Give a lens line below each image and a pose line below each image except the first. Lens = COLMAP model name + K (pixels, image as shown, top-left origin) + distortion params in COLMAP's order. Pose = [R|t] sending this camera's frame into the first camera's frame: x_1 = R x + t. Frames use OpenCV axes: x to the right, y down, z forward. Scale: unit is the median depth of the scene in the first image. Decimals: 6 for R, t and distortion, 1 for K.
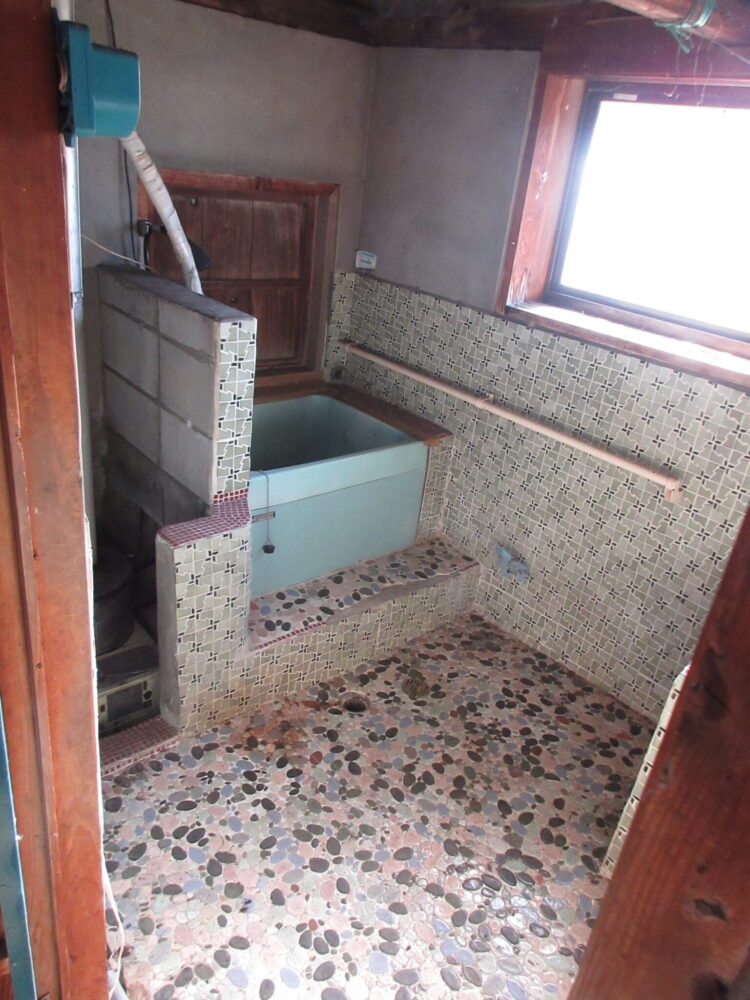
lens RADIAL K [[745.8, 0, 373.8], [0, 745.8, 501.9], [0, 0, 1]] dist [-0.012530, 0.001786]
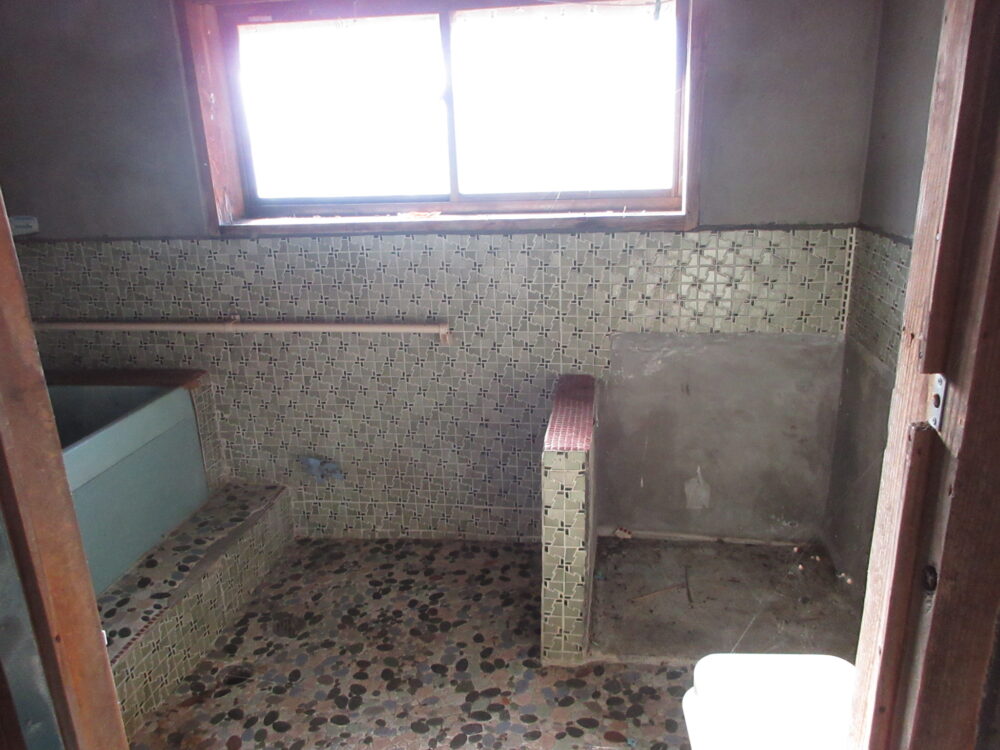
lens RADIAL K [[745.8, 0, 519.3], [0, 745.8, 360.7], [0, 0, 1]] dist [-0.012530, 0.001786]
pose [[0.751421, -0.321027, 0.576462, -0.157368], [0.386696, 0.922158, 0.009481, 0.047464], [-0.534633, 0.215791, 0.817069, 0.022428]]
